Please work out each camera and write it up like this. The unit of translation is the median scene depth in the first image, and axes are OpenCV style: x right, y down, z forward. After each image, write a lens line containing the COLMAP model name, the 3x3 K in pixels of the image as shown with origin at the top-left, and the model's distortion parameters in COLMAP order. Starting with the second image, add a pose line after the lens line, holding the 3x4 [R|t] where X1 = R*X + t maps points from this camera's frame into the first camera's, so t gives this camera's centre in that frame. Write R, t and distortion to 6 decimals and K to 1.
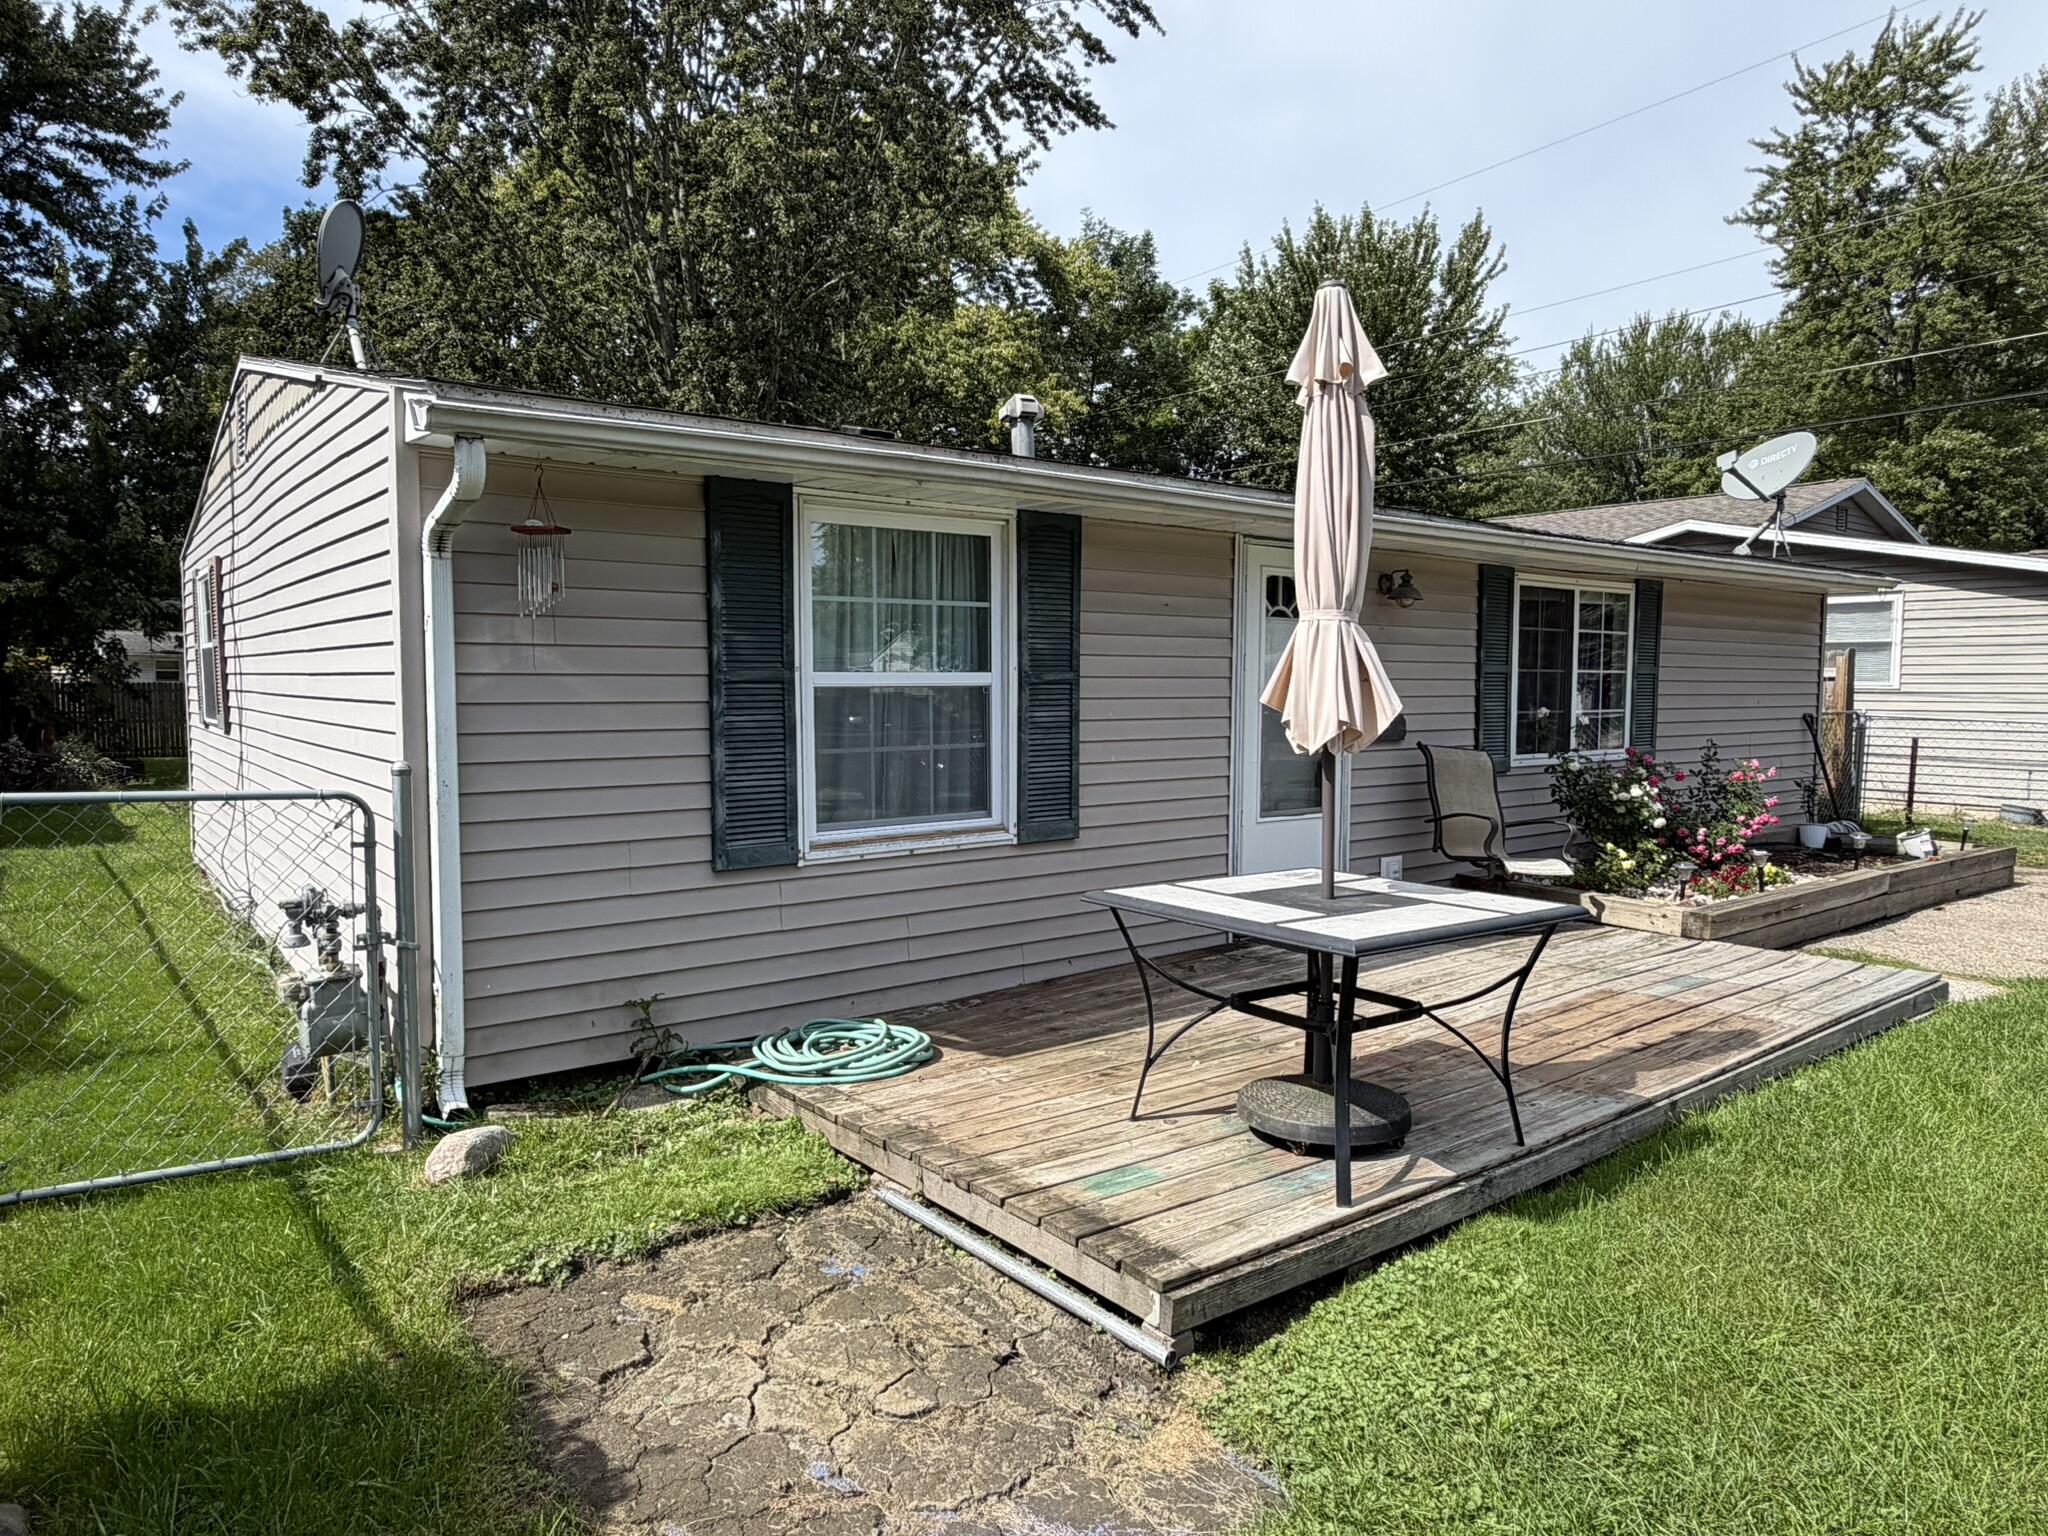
lens RADIAL K [[1300.5, 0, 1024.0], [0, 1300.5, 768.0], [0, 0, 1]] dist [0.033418, -0.026092]
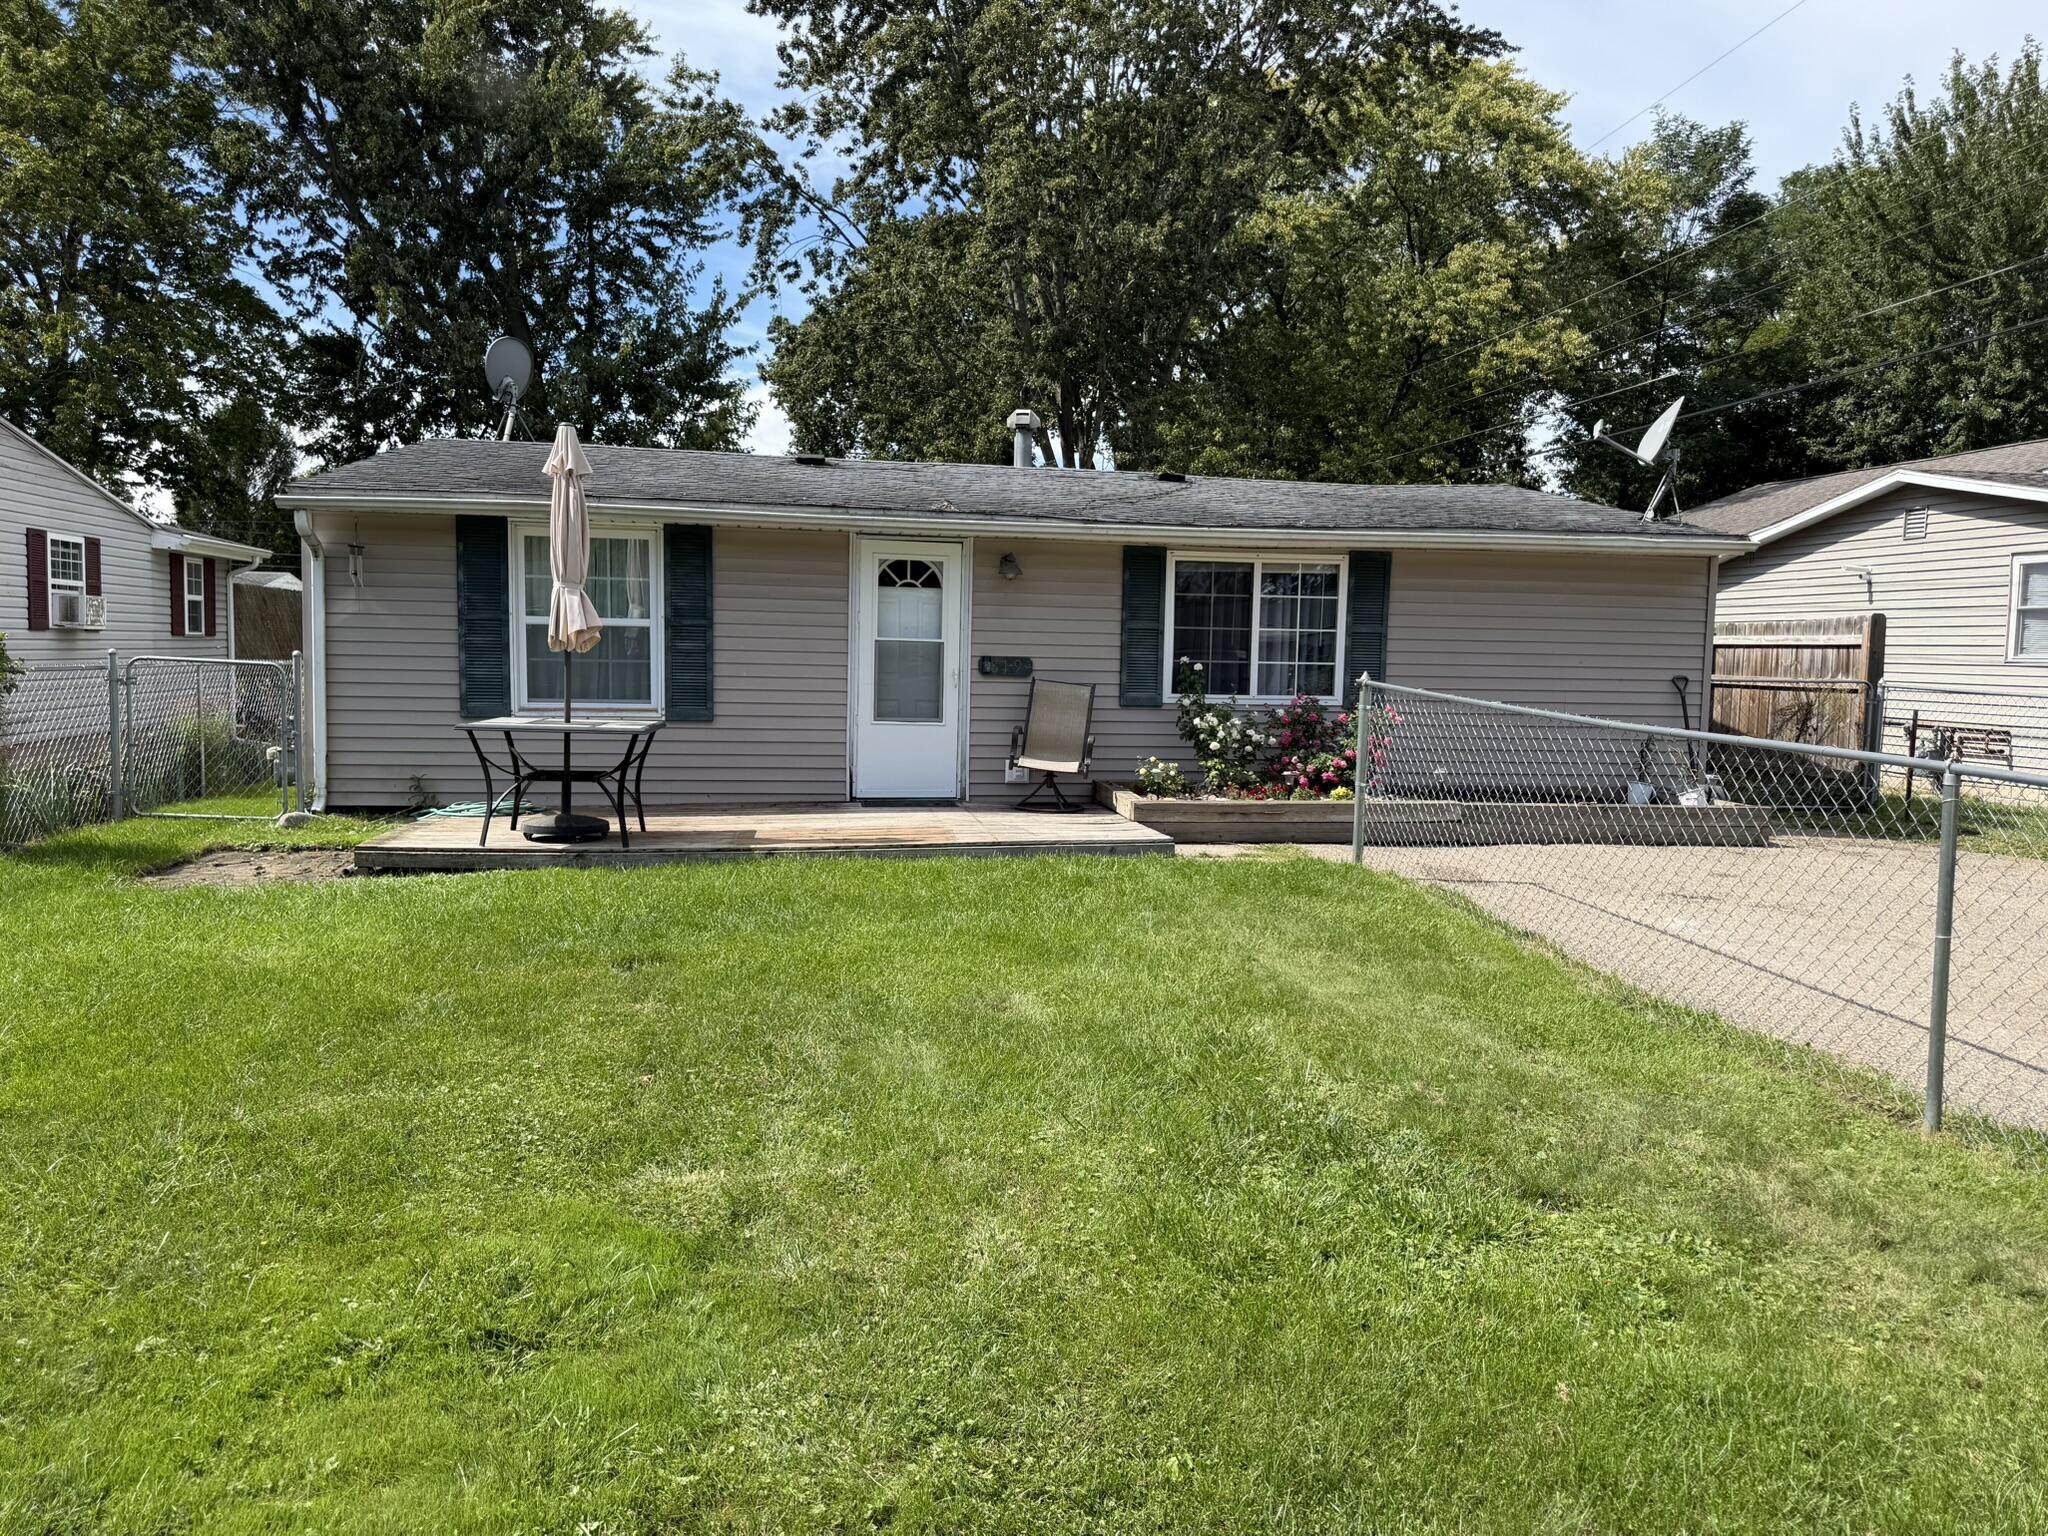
lens RADIAL K [[1419.9, 0, 1024.0], [0, 1419.9, 768.0], [0, 0, 1]] dist [0.085554, -0.057350]
pose [[0.884799, 0.057309, -0.462436, 0.876854], [-0.050346, 0.998356, 0.027395, 0.031331], [0.463245, -0.000957, 0.886230, -0.300543]]
